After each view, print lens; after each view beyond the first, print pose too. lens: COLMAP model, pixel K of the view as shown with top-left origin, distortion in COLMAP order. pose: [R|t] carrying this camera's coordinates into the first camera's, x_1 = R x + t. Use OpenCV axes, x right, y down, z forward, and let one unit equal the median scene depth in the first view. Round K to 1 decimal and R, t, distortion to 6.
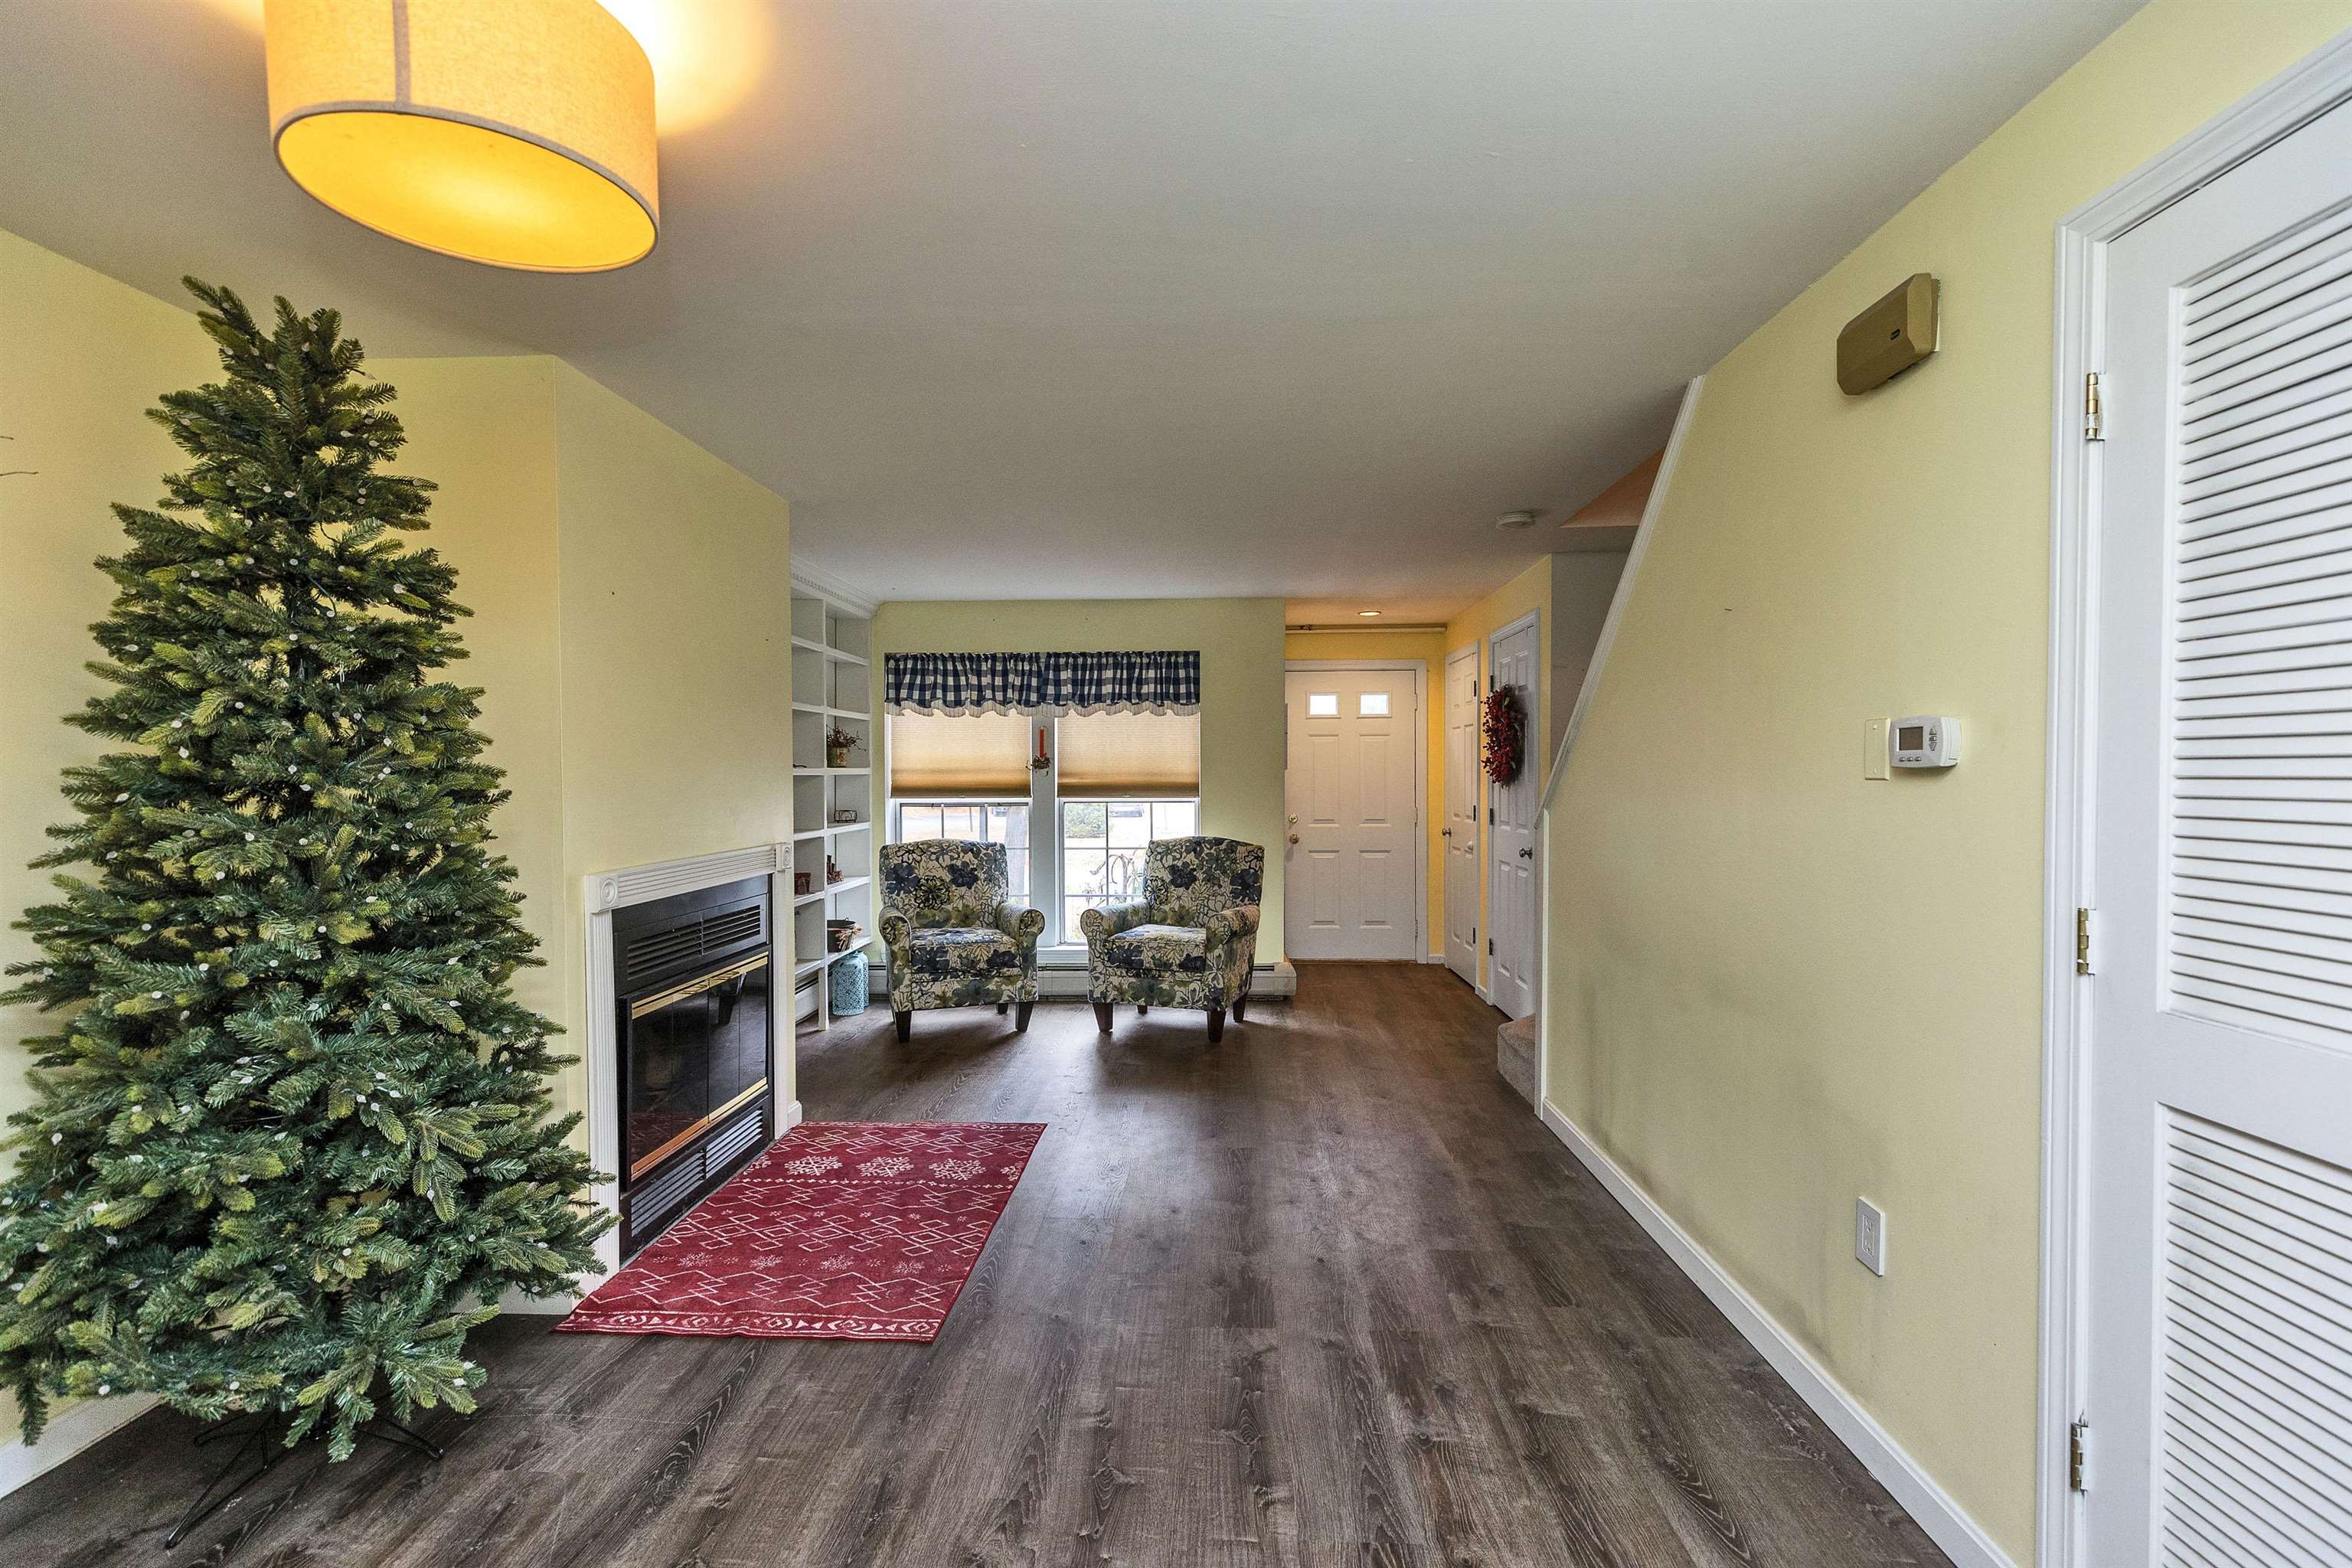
lens RADIAL K [[1052.6, 0, 1174.4], [0, 1052.6, 776.8], [0, 0, 1]] dist [0.002744, -0.001904]
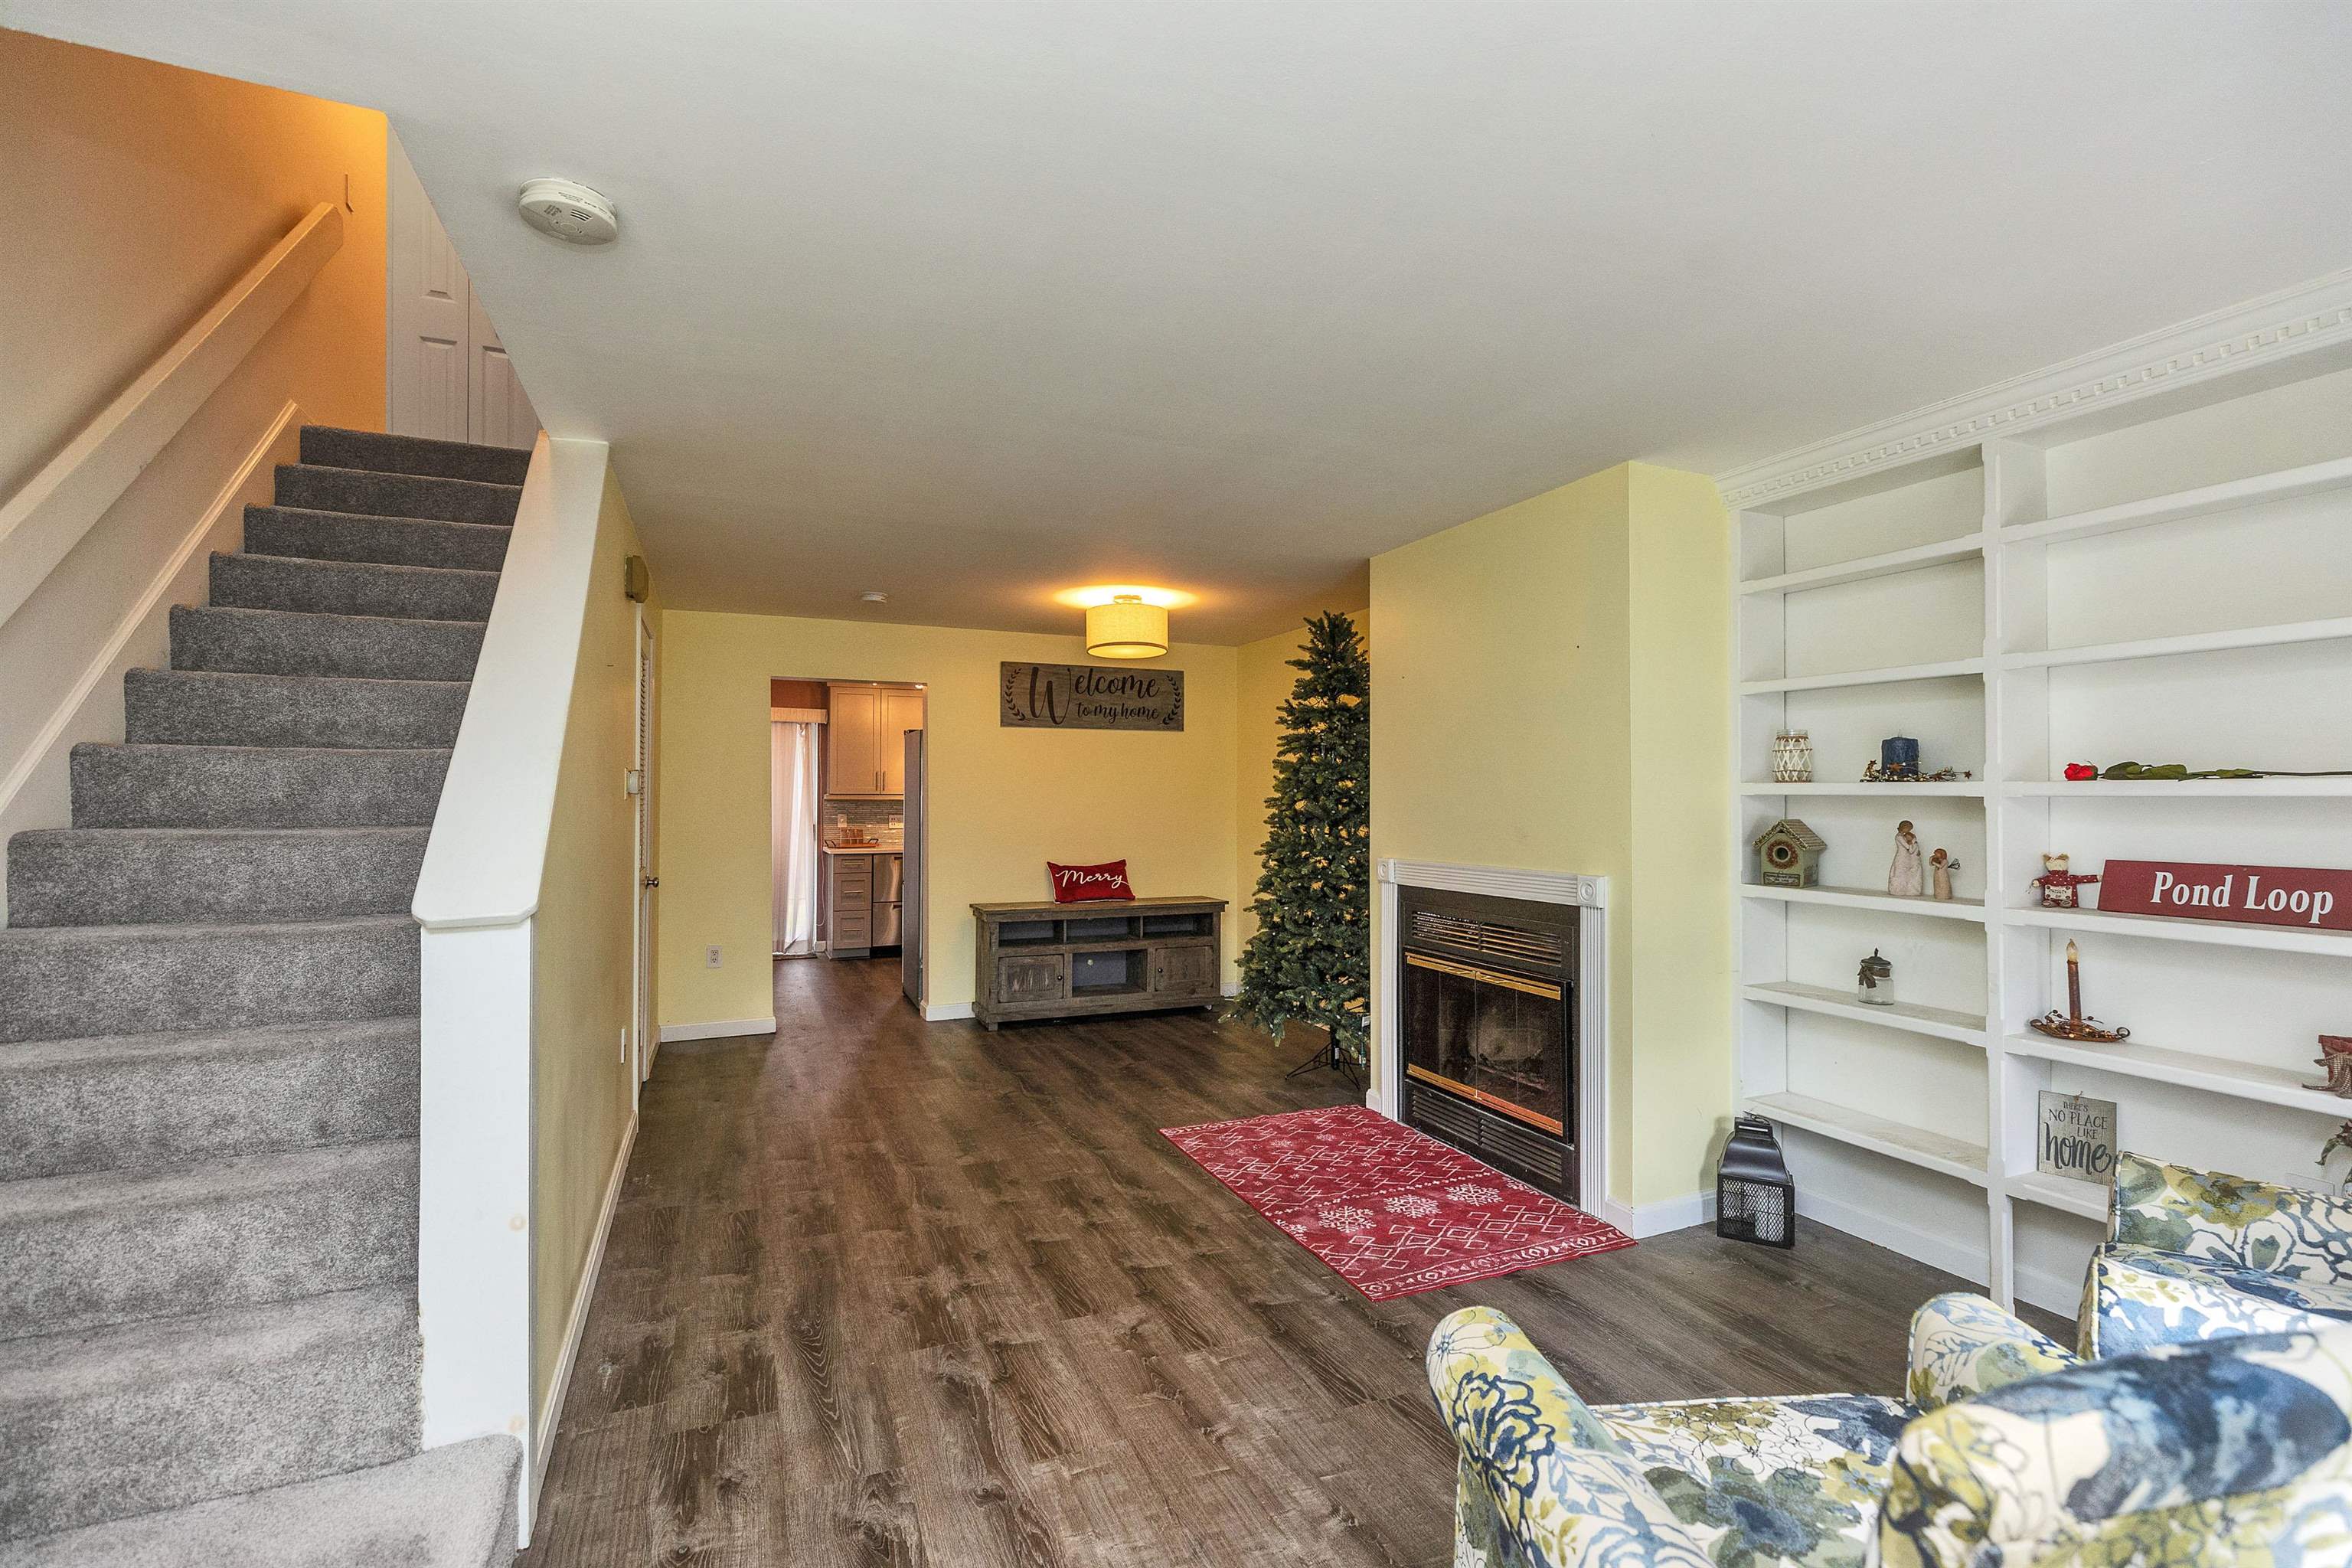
lens RADIAL K [[1052.6, 0, 1173.8], [0, 1052.6, 790.2], [0, 0, 1]] dist [0.002744, -0.001904]
pose [[-0.901866, -0.000501, -0.432016, 0.242802], [0.001151, 0.999993, -0.003563, -0.003698], [0.432014, -0.003710, -0.901859, 1.282947]]
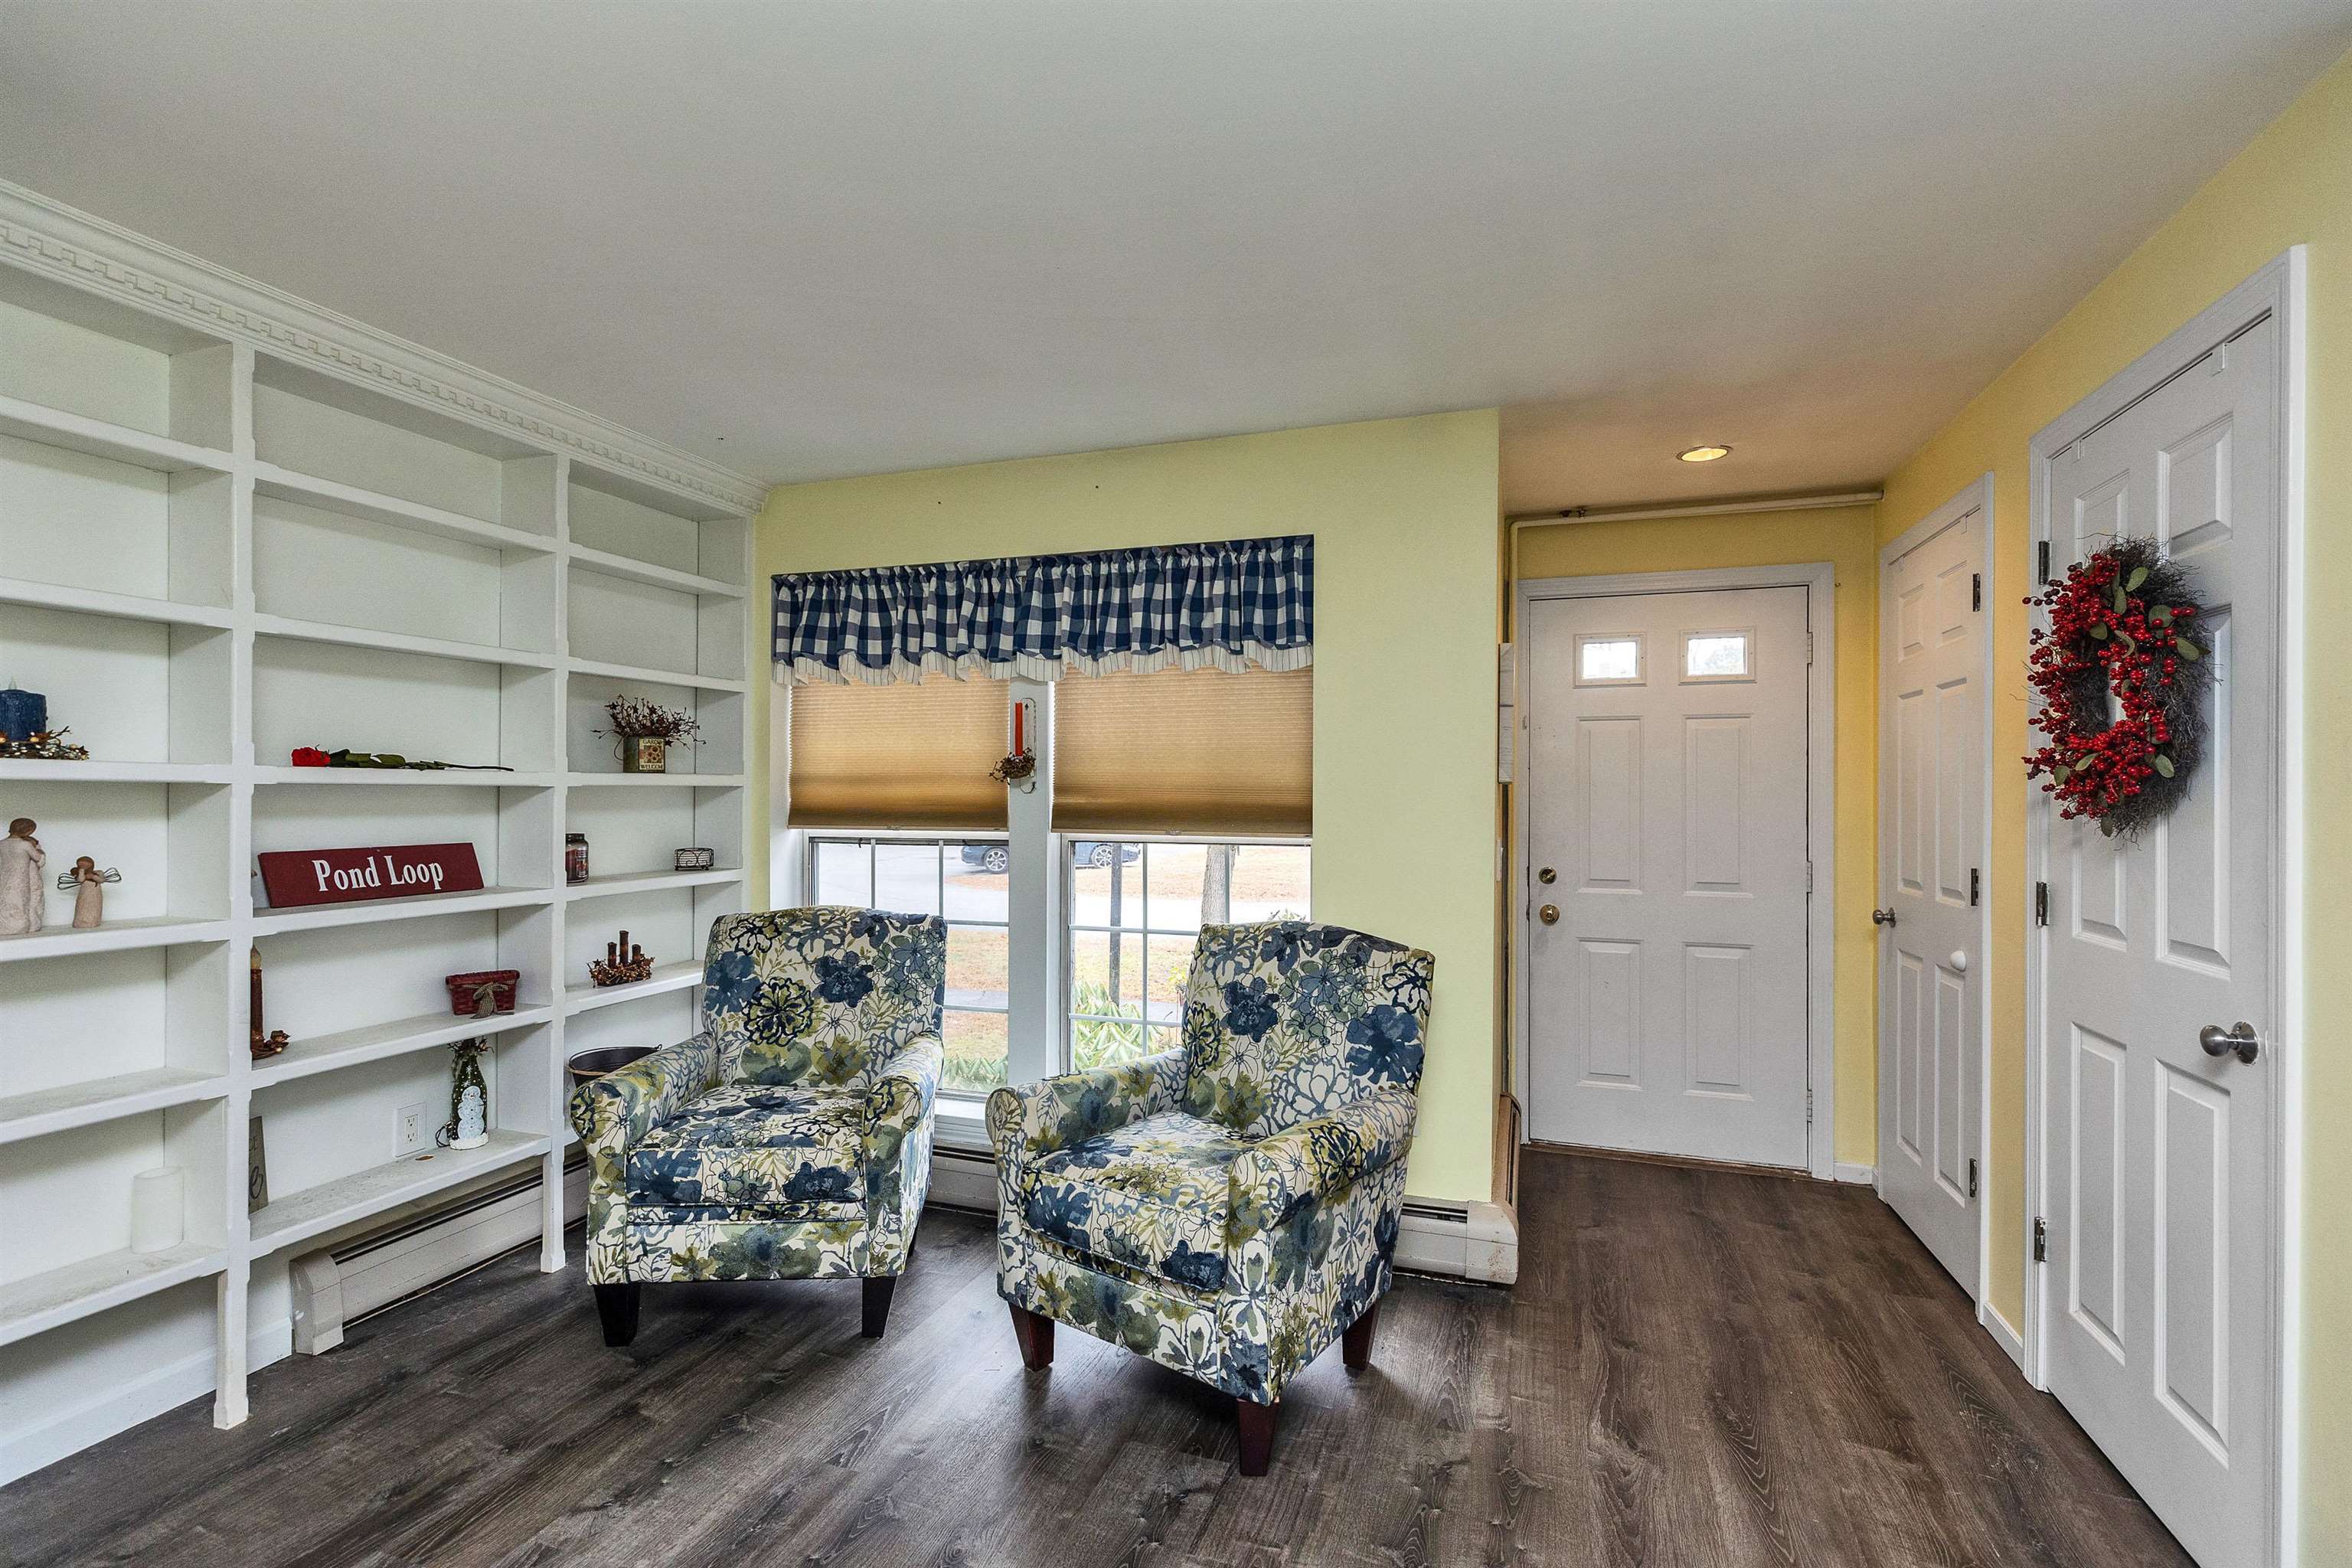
lens RADIAL K [[1052.6, 0, 1172.1], [0, 1052.6, 792.8], [0, 0, 1]] dist [0.002744, -0.001904]
pose [[0.957052, 0.007716, -0.289812, 0.102100], [-0.007482, 0.999970, 0.001917, -0.001340], [0.289818, 0.000334, 0.957082, 0.516513]]
